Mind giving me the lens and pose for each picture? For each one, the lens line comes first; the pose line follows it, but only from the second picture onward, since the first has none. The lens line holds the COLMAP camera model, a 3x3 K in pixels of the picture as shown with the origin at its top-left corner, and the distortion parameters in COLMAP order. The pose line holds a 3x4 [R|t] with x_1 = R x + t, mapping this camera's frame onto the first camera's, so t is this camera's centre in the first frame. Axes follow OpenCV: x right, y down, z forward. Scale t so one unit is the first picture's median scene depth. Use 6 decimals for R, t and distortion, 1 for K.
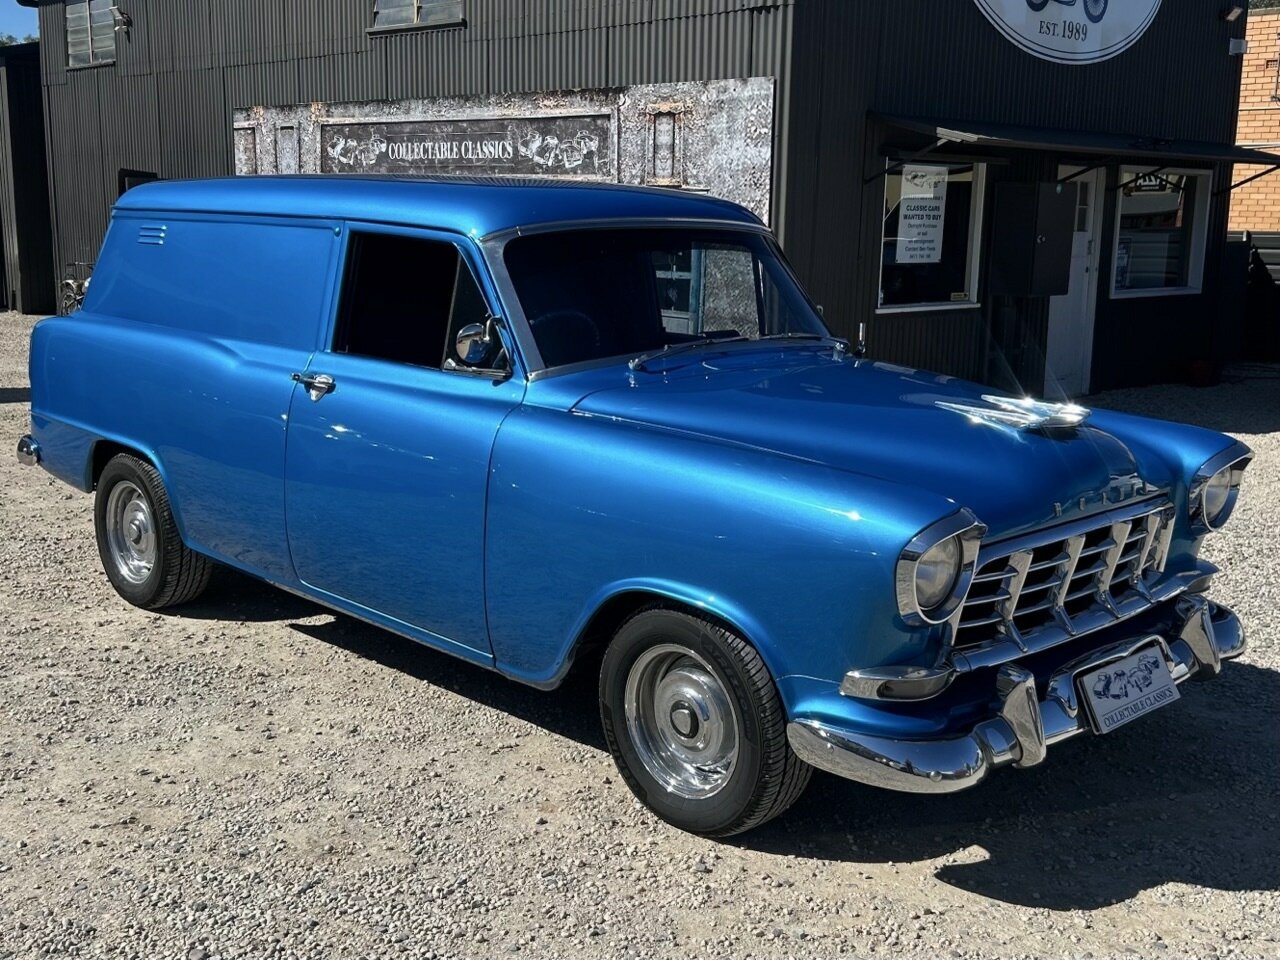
lens RADIAL K [[1431.9, 0, 653.2], [0, 1431.9, 487.7], [0, 0, 1]] dist [0.107697, -0.259552]
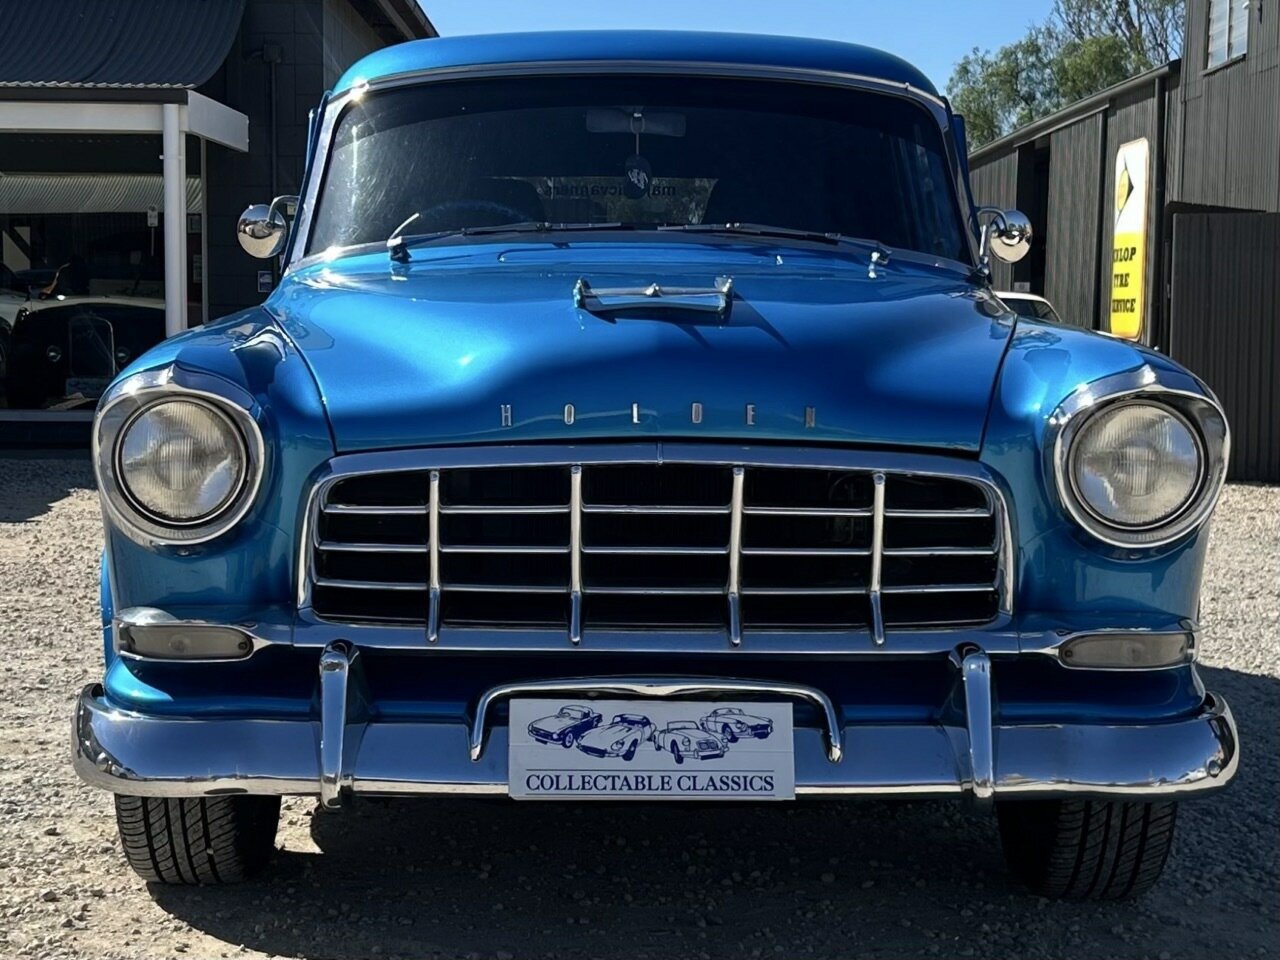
lens RADIAL K [[2276.6, 0, 640.0], [0, 2276.6, 480.0], [0, 0, 1]] dist [0.184286, -0.268910]
pose [[0.712030, 0.042307, -0.700873, 0.692827], [-0.133381, 0.988158, -0.075856, 0.074376], [0.689364, 0.147495, 0.709241, 0.253451]]
